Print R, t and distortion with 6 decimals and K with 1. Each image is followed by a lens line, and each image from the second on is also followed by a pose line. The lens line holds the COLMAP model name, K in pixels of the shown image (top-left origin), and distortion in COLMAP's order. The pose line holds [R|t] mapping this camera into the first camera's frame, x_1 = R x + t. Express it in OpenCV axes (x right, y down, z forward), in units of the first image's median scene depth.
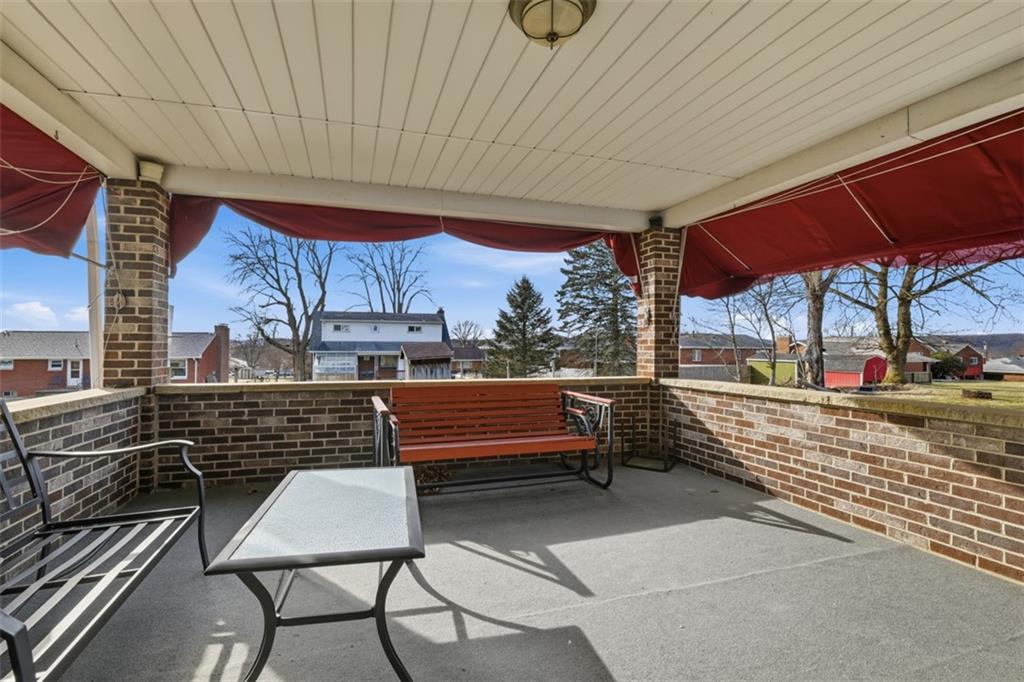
lens RADIAL K [[438.9, 0, 488.6], [0, 438.9, 344.8], [0, 0, 1]] dist [-0.021578, -0.000025]
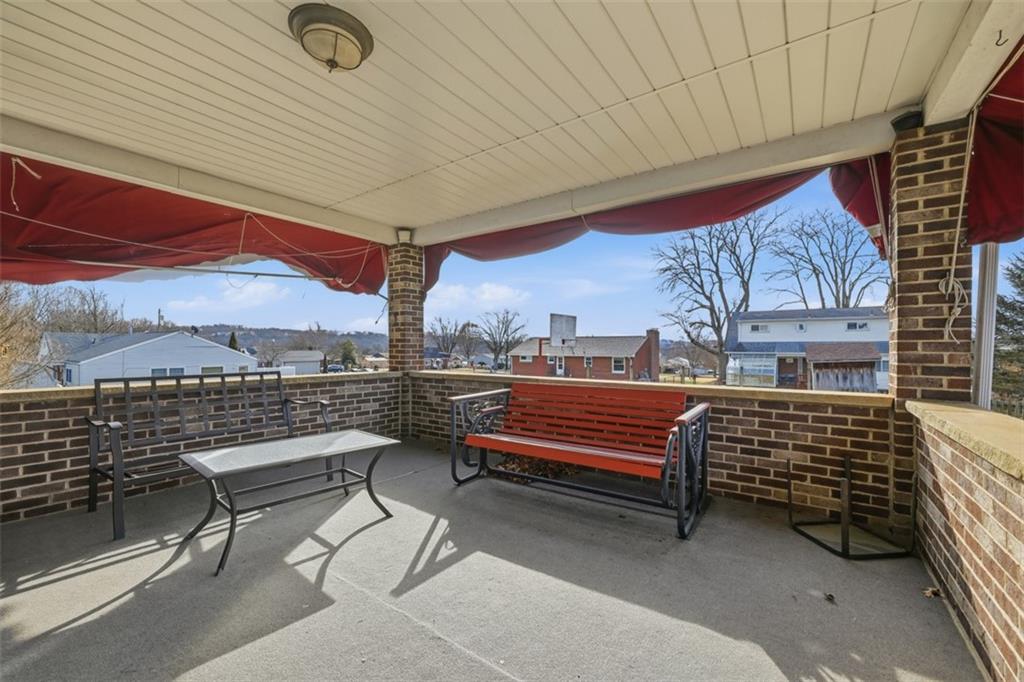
lens RADIAL K [[416.0, 0, 528.6], [0, 416.0, 348.5], [0, 0, 1]] dist [0.000665, -0.000251]
pose [[0.626676, 0.000654, -0.779280, 0.200365], [0.004028, 0.999984, 0.004078, 0.002275], [0.779269, -0.005694, 0.626663, 0.112691]]
